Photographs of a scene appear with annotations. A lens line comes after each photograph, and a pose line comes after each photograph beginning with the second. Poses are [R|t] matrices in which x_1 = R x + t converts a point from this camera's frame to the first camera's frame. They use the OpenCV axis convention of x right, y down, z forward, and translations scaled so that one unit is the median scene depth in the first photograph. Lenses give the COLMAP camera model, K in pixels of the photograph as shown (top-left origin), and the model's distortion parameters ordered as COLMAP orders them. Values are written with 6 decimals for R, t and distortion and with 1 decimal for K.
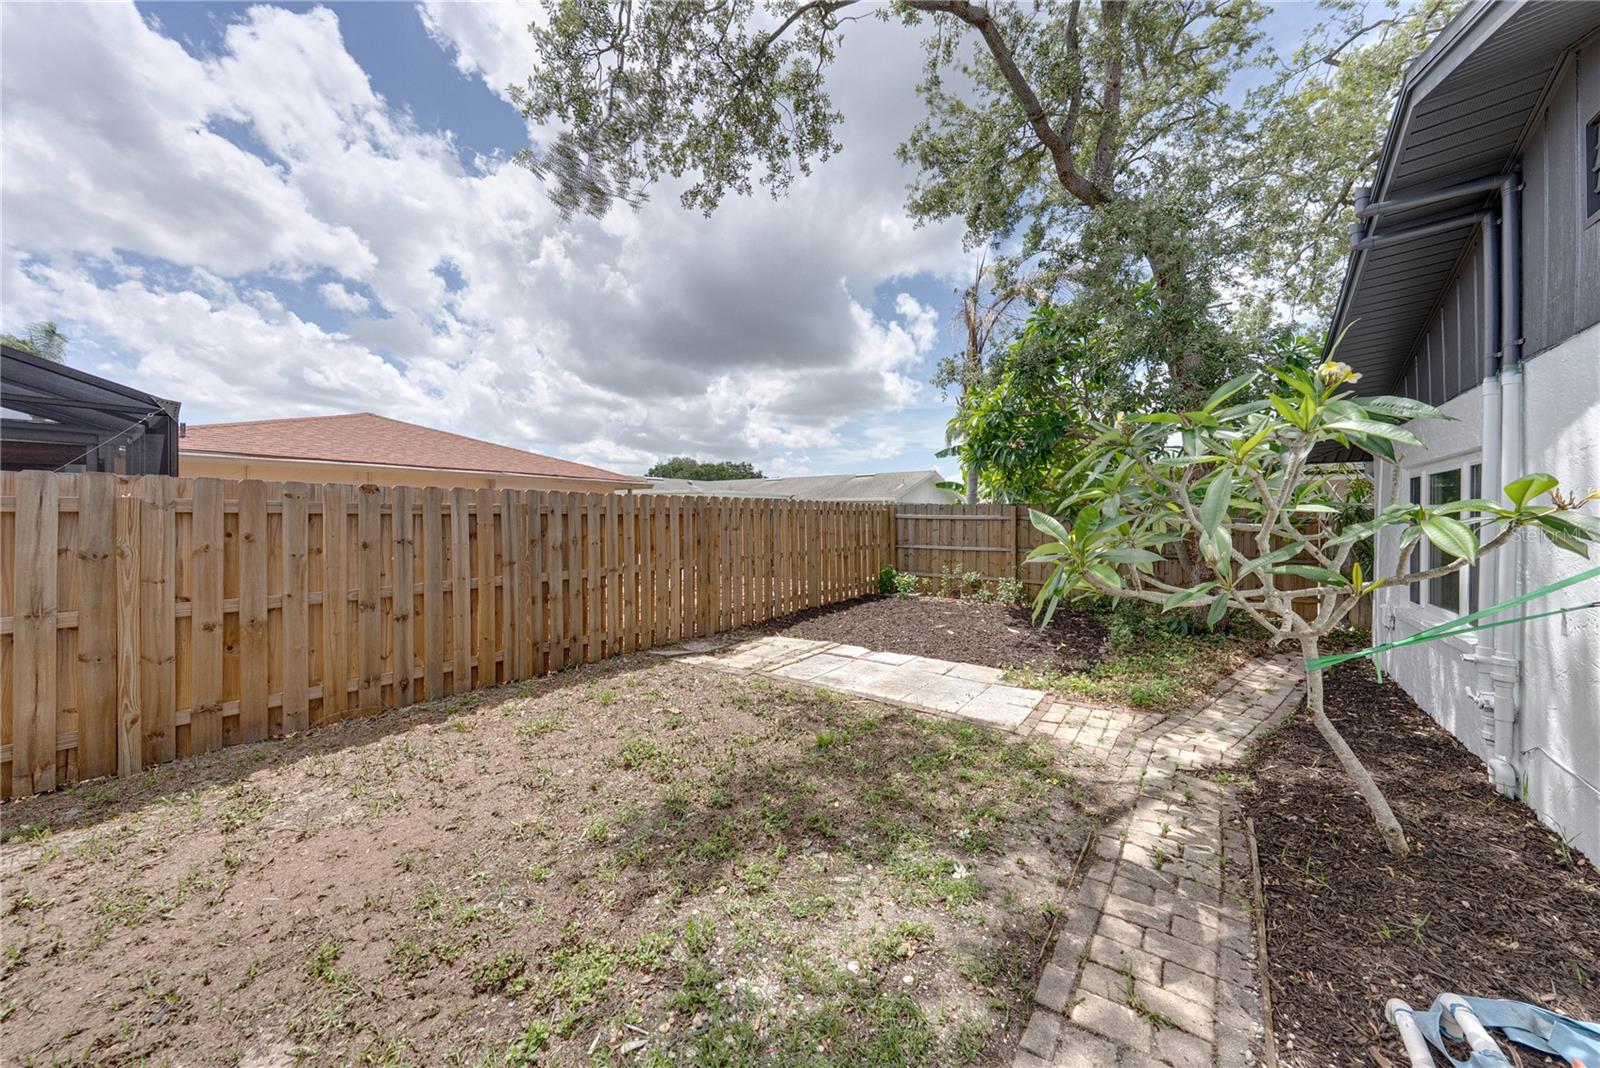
lens RADIAL K [[552.6, 0, 807.2], [0, 552.6, 519.6], [0, 0, 1]] dist [-0.002727, 0.000667]
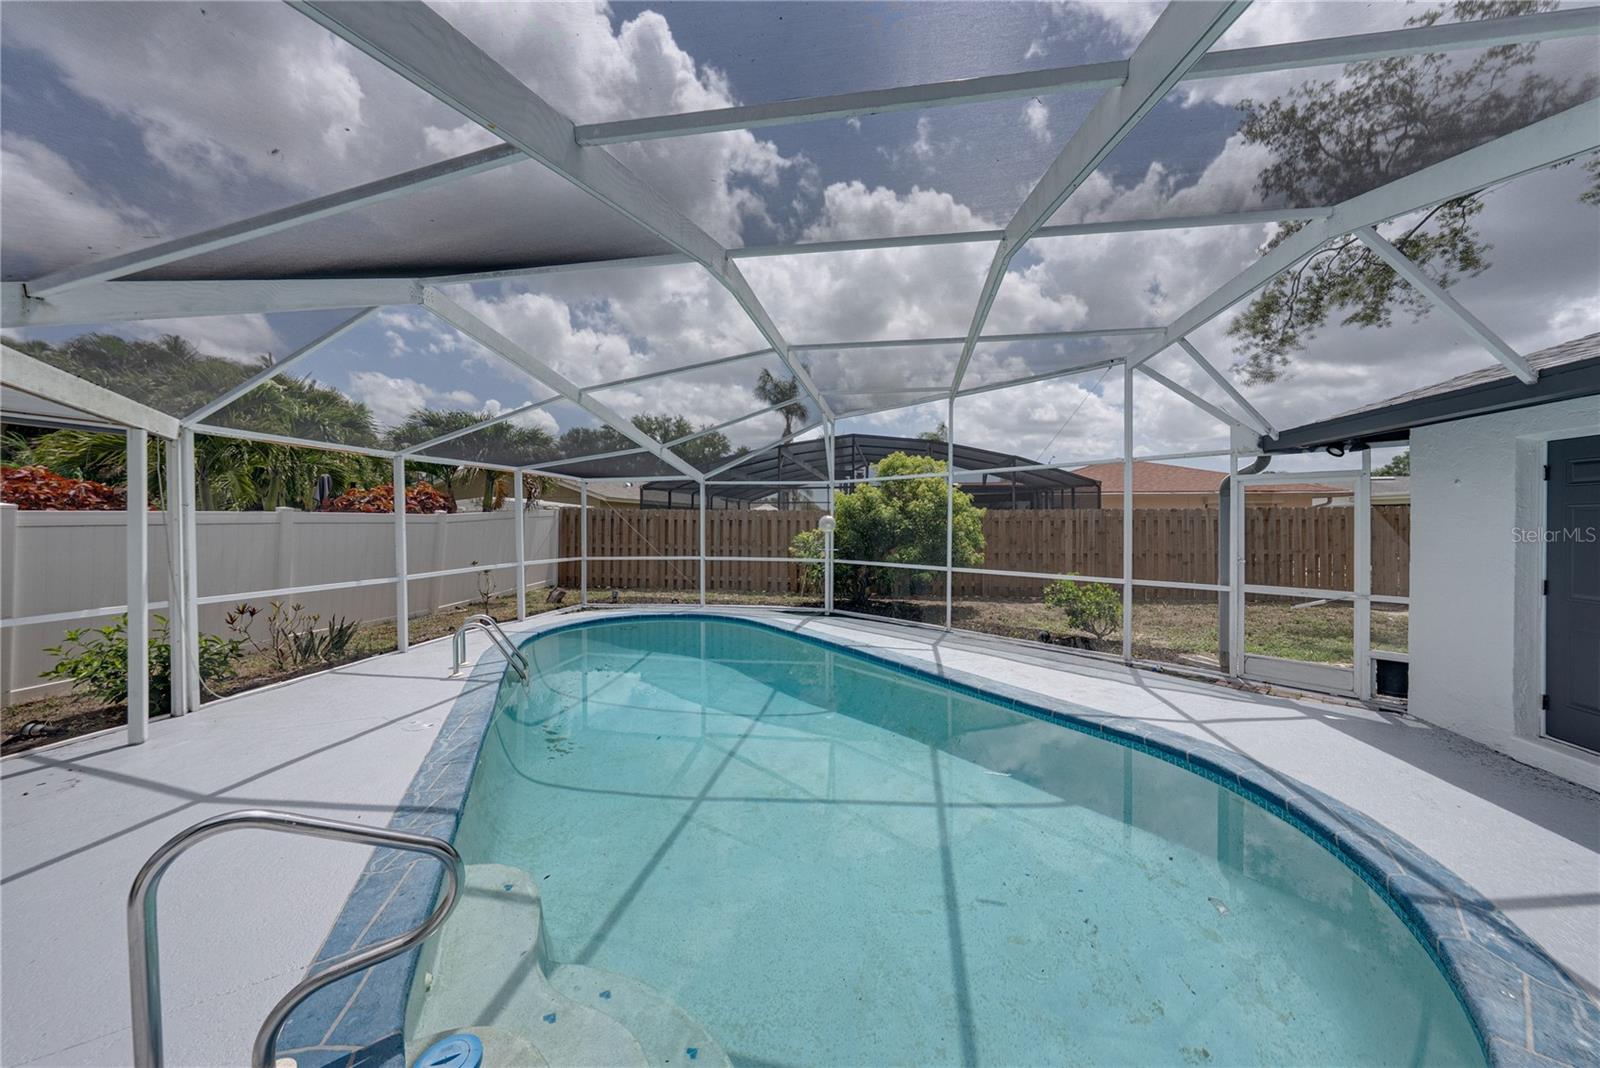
lens RADIAL K [[554.3, 0, 809.9], [0, 554.3, 528.4], [0, 0, 1]] dist [-0.004486, 0.000268]
pose [[0.451337, 0.006343, -0.892331, 0.515736], [-0.000866, 0.999977, 0.006670, 0.008951], [0.892353, -0.002238, 0.451332, -1.177246]]
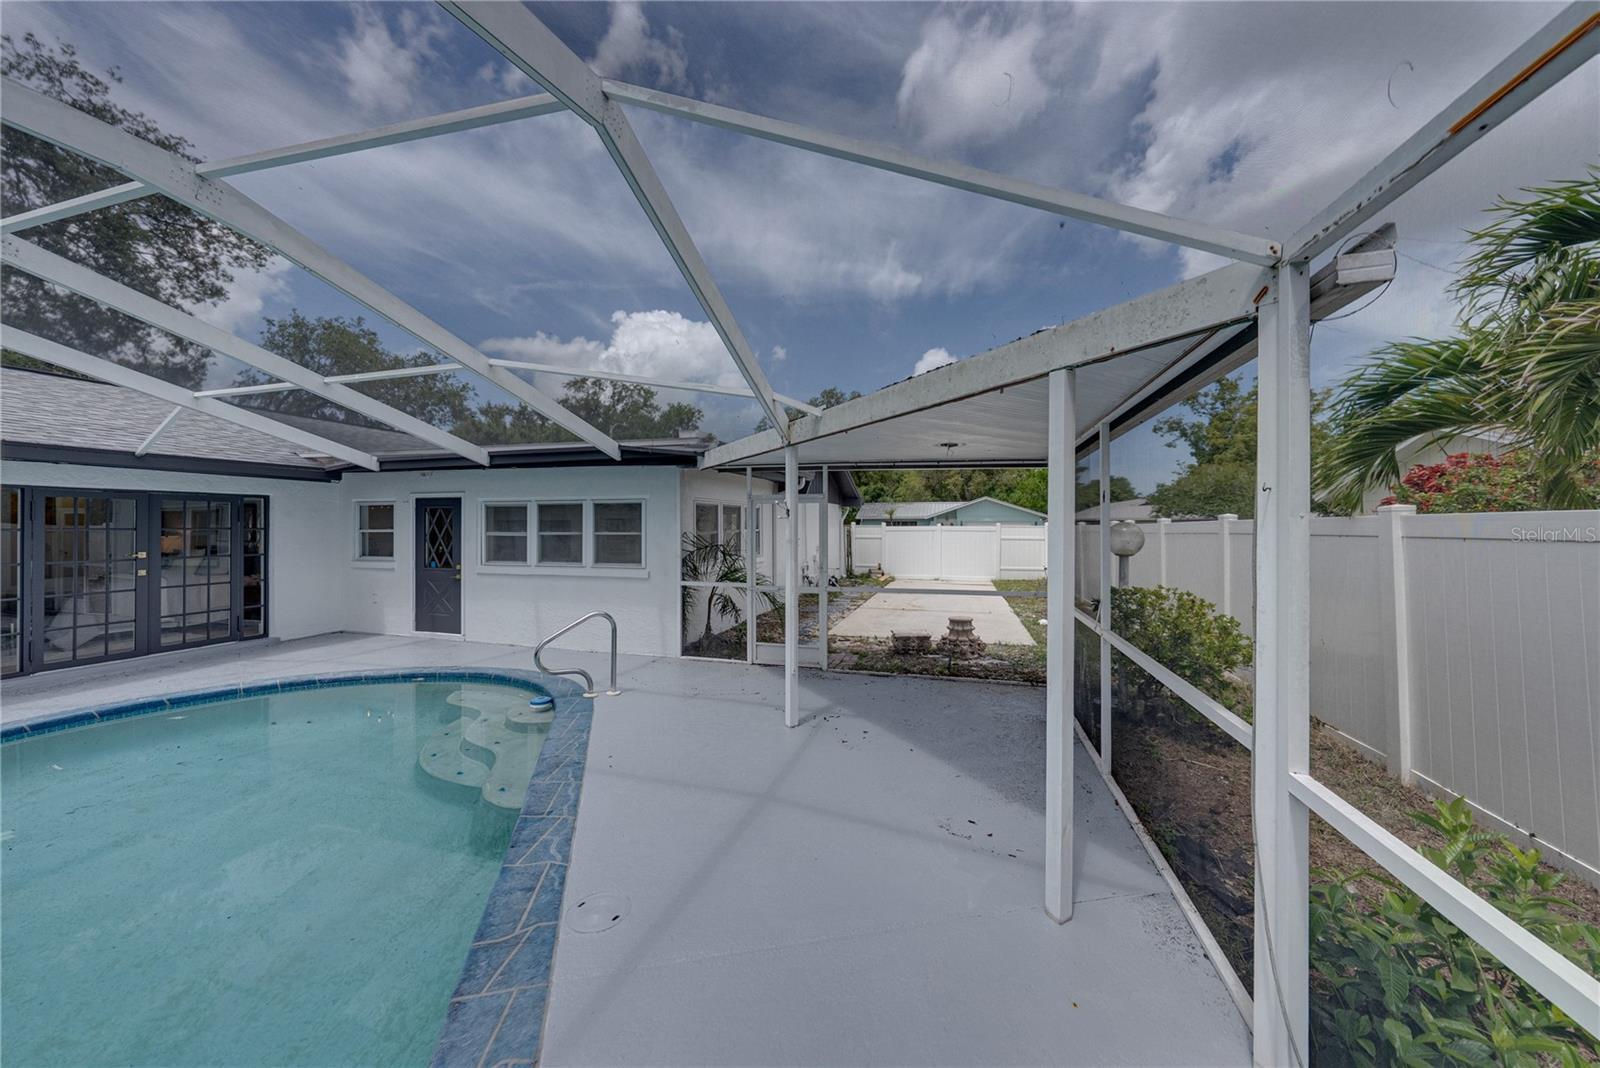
lens RADIAL K [[551.6, 0, 802.6], [0, 551.6, 524.0], [0, 0, 1]] dist [-0.002469, 0.000672]
pose [[-0.343578, -0.002729, 0.939120, -0.725347], [0.004558, 0.999979, 0.004573, -0.002351], [-0.939113, 0.005852, -0.343558, -1.302944]]
